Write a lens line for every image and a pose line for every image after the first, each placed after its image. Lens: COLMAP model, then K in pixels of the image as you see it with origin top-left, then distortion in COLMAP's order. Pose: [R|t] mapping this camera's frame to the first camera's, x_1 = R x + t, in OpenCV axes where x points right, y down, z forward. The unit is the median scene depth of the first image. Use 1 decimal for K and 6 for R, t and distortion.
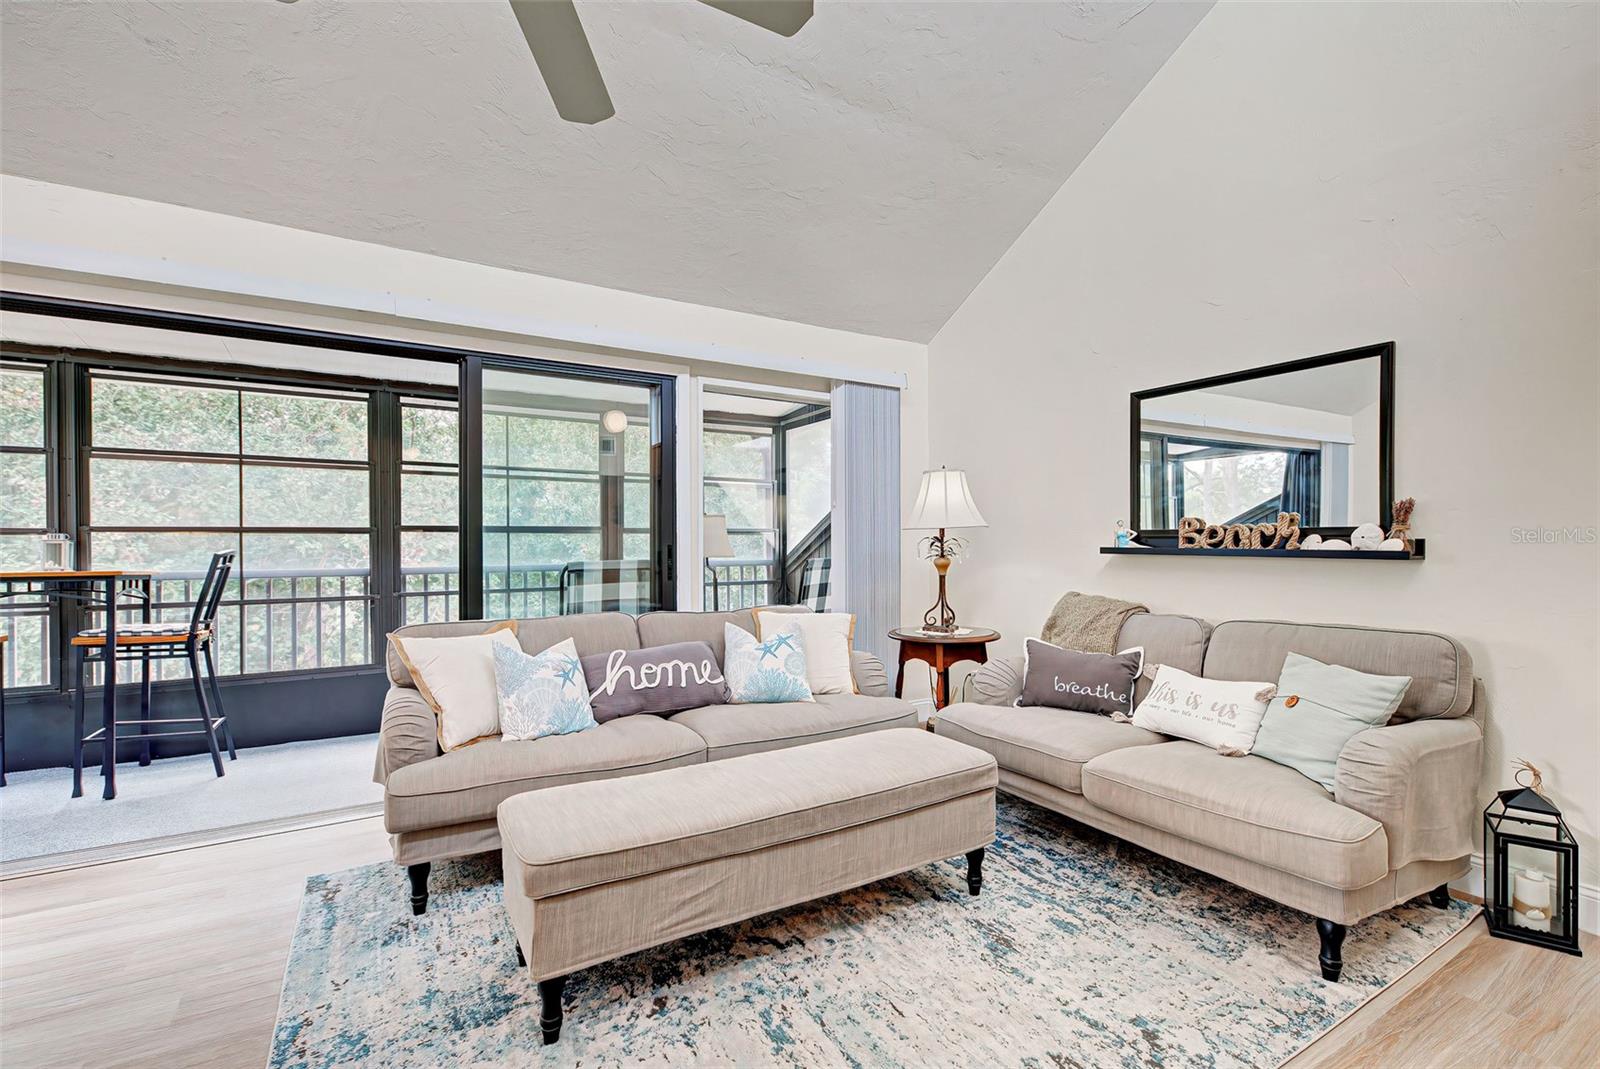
lens RADIAL K [[692.5, 0, 779.8], [0, 692.5, 544.8], [0, 0, 1]] dist [0.012734, -0.005217]
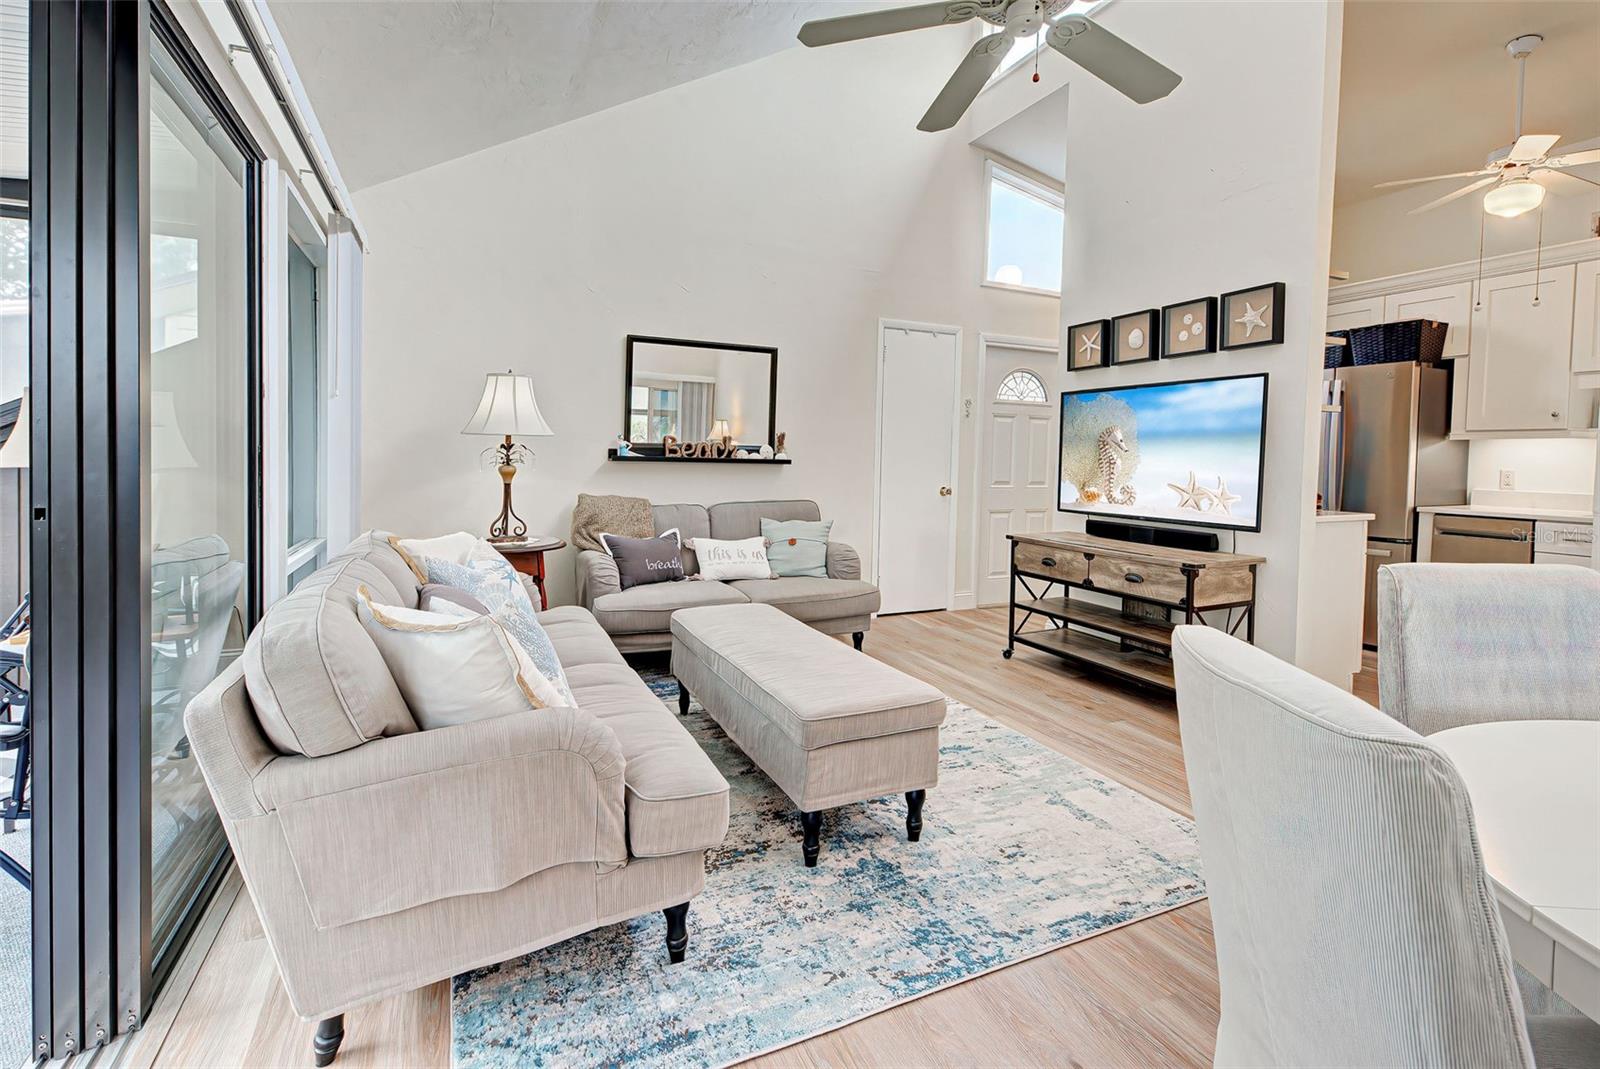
lens RADIAL K [[733.1, 0, 840.6], [0, 733.1, 484.4], [0, 0, 1]] dist [0.010216, -0.004126]
pose [[0.072487, -0.033239, 0.996815, -0.932231], [-0.011251, 0.999354, 0.034141, 0.005968], [-0.997306, -0.013690, 0.072066, 0.583884]]
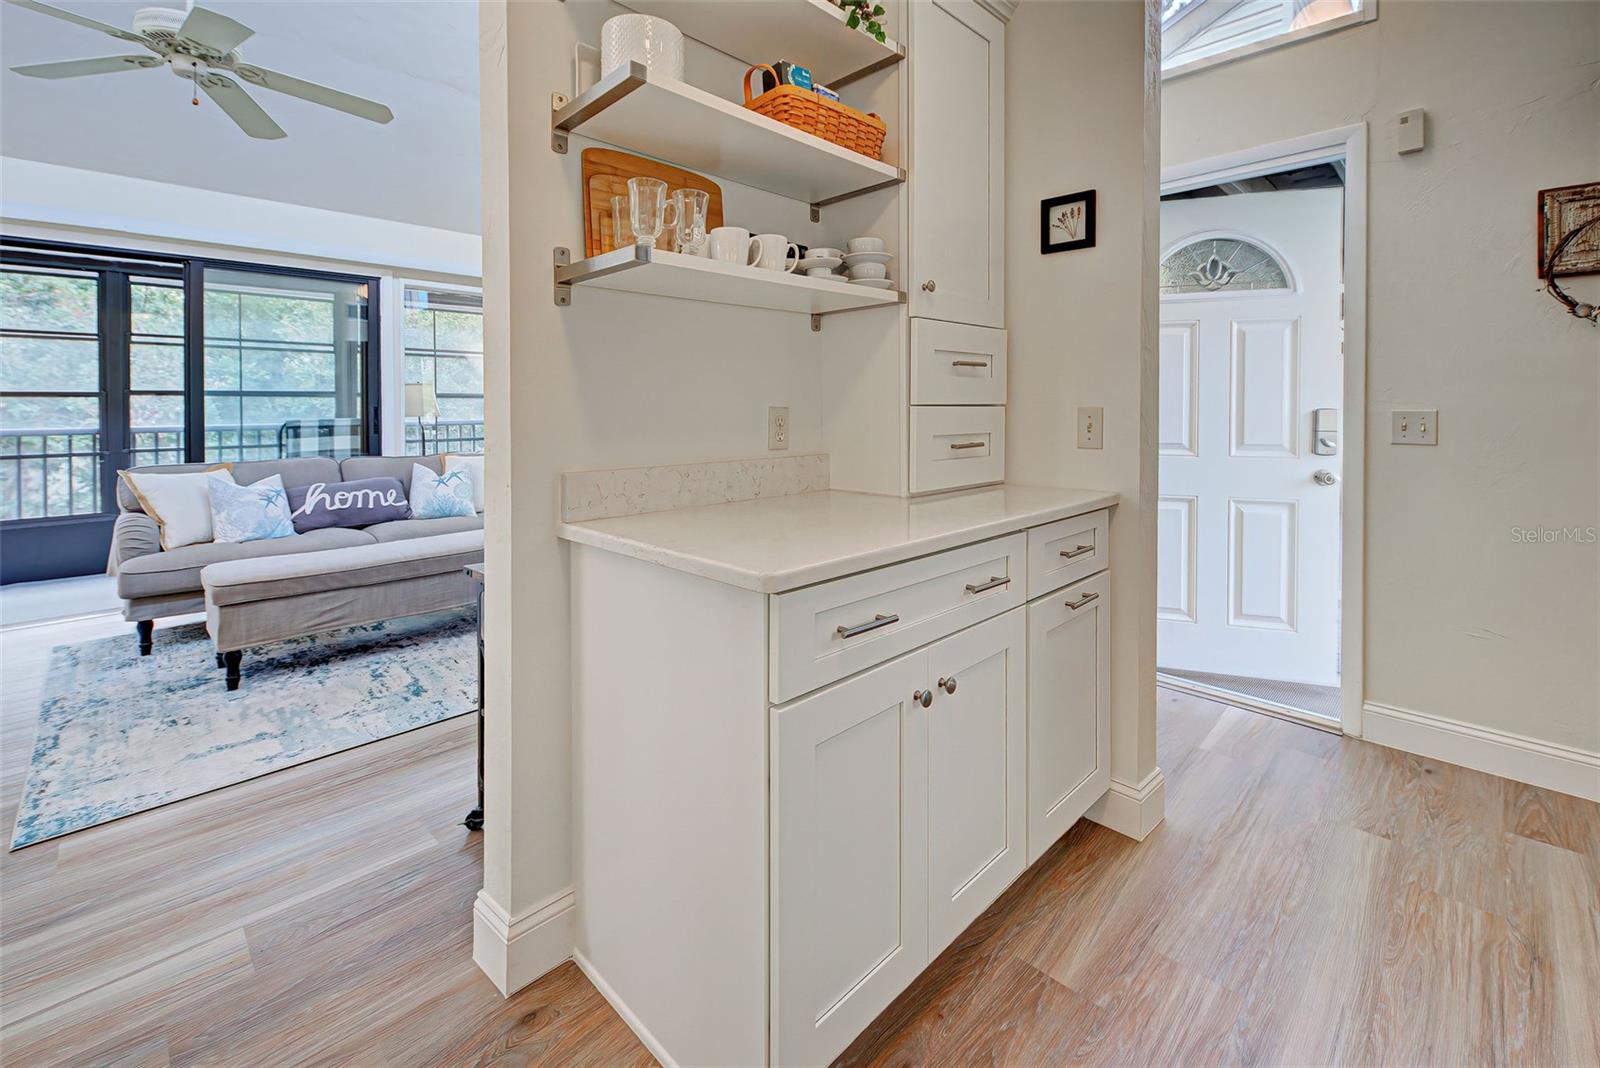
lens RADIAL K [[718.7, 0, 782.4], [0, 718.7, 404.2], [0, 0, 1]] dist [0.009325, -0.002151]
pose [[0.973049, -0.004942, 0.230547, 0.336787], [0.004825, 0.999988, 0.001072, -0.001701], [-0.230549, 0.000070, 0.973061, -0.609758]]
